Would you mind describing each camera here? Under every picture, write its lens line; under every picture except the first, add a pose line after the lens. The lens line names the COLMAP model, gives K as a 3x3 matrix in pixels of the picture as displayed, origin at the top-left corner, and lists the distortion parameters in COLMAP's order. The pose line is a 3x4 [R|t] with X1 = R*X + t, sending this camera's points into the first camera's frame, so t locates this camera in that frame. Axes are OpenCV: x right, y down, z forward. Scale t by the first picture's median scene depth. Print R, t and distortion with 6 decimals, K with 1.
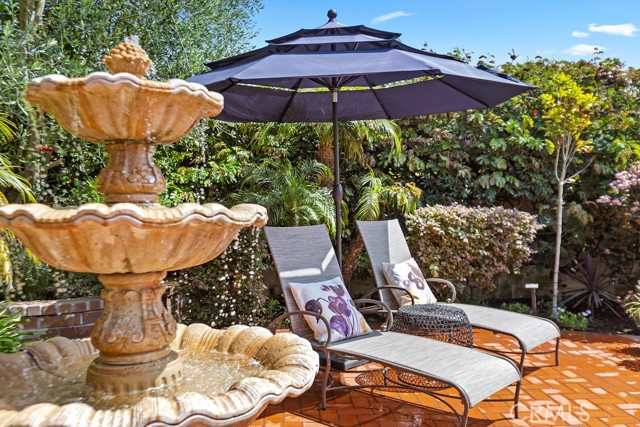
lens RADIAL K [[593.2, 0, 320.0], [0, 593.2, 213.5], [0, 0, 1]] dist [-0.017348, 0.007362]
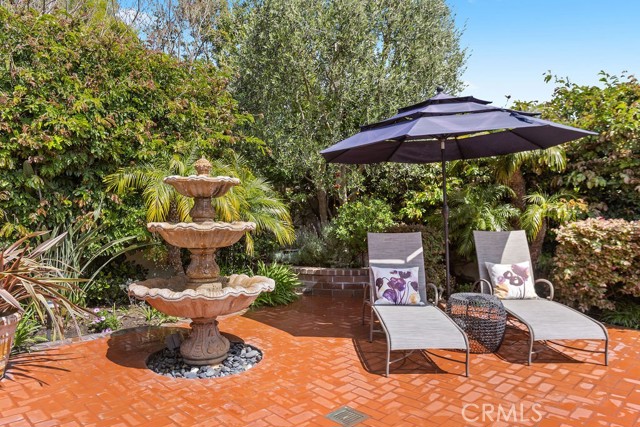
lens RADIAL K [[457.8, 0, 320.0], [0, 457.8, 213.5], [0, 0, 1]] dist [0.003527, 0.001235]
pose [[0.683590, 0.007038, -0.729832, 0.540620], [-0.010704, 0.999943, -0.000384, -0.020567], [0.729788, 0.008075, 0.683626, 0.005285]]
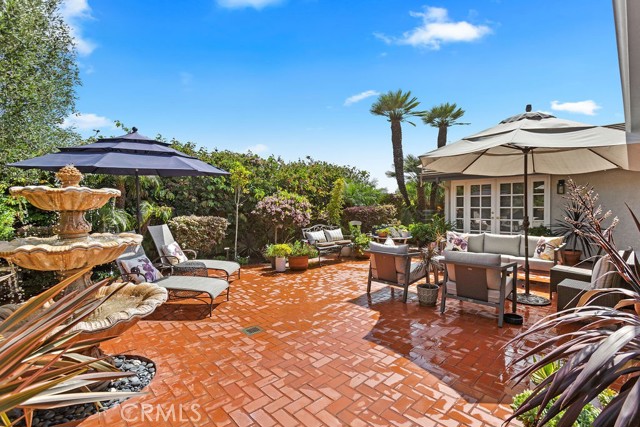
lens RADIAL K [[290.6, 0, 320.0], [0, 290.6, 213.5], [0, 0, 1]] dist [0.001639, 0.000062]
pose [[0.770458, -0.018878, 0.637212, -0.111570], [0.006972, 0.999751, 0.021188, -0.046465], [-0.637453, -0.011881, 0.770398, -0.173554]]
